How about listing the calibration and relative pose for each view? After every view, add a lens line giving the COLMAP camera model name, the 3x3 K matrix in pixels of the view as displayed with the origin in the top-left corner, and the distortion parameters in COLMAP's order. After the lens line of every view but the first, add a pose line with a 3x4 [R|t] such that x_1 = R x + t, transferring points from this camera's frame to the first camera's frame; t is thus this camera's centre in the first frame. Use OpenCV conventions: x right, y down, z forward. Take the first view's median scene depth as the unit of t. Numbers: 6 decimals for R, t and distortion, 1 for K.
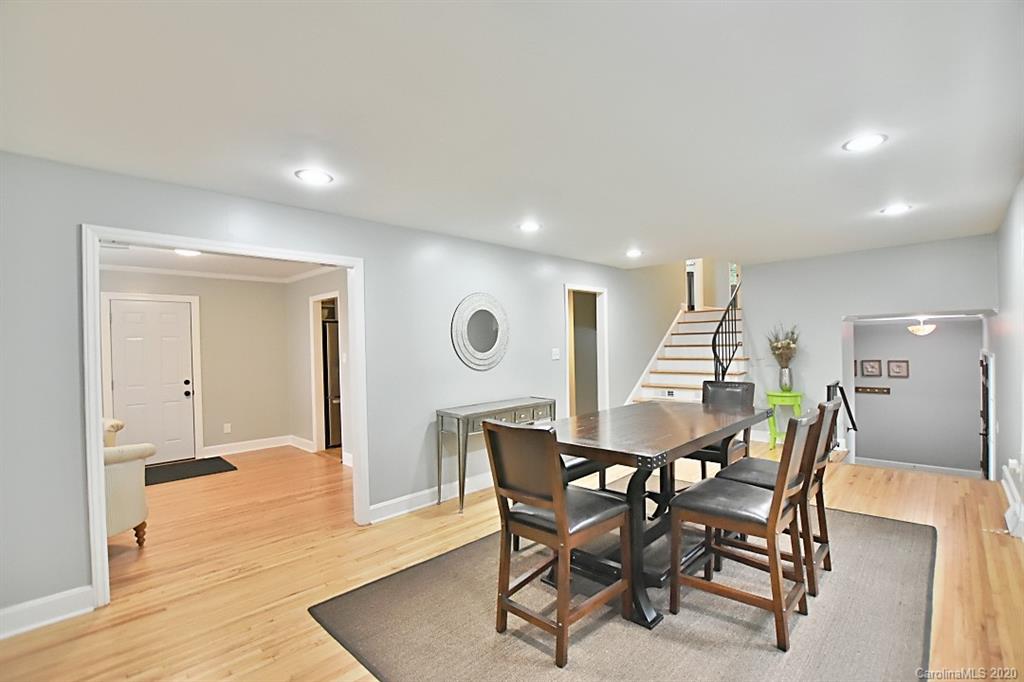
lens RADIAL K [[464.0, 0, 515.9], [0, 464.0, 345.0], [0, 0, 1]] dist [-0.028222, 0.000905]
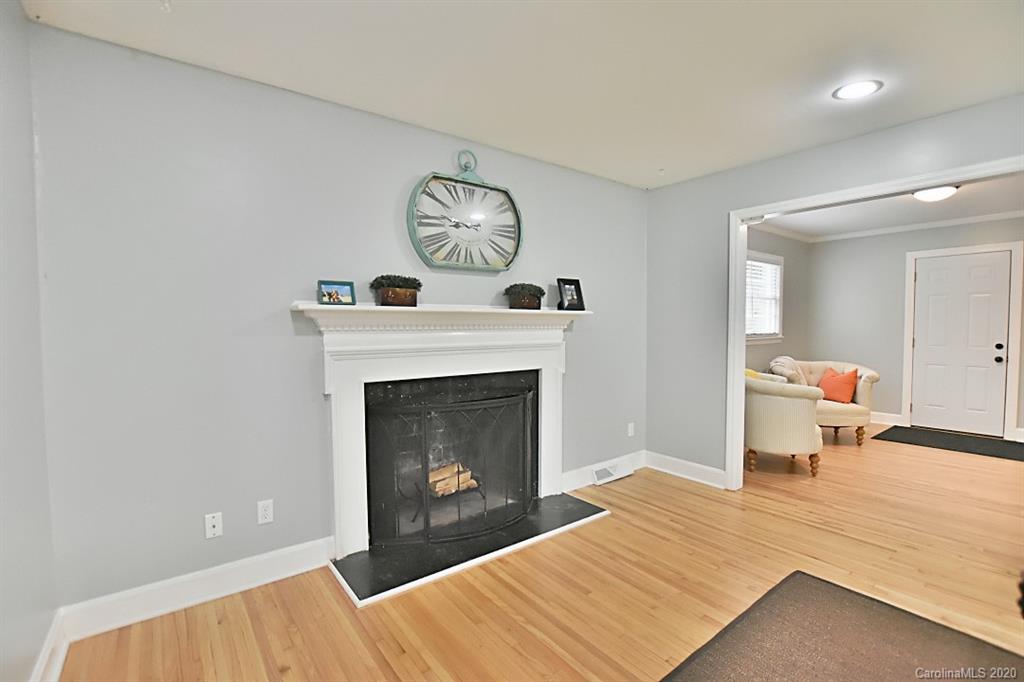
lens RADIAL K [[464.0, 0, 515.9], [0, 464.0, 345.0], [0, 0, 1]] dist [-0.028222, 0.000905]
pose [[-0.137007, 0.069565, -0.988124, 0.297228], [0.005032, 0.997567, 0.069531, 0.022636], [0.990557, 0.004554, -0.137024, 0.308794]]
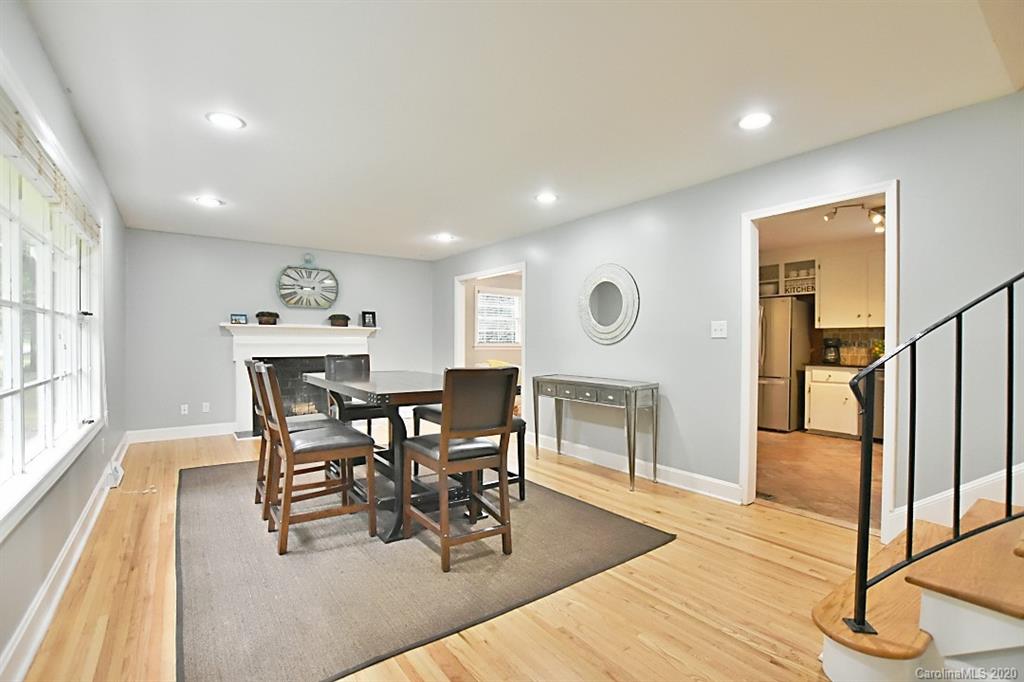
lens RADIAL K [[464.0, 0, 515.9], [0, 464.0, 345.0], [0, 0, 1]] dist [-0.028222, 0.000905]
pose [[-0.153826, 0.033358, -0.987535, 0.950907], [-0.003252, 0.999407, 0.034266, 0.024479], [0.988093, 0.008482, -0.153626, 0.997242]]
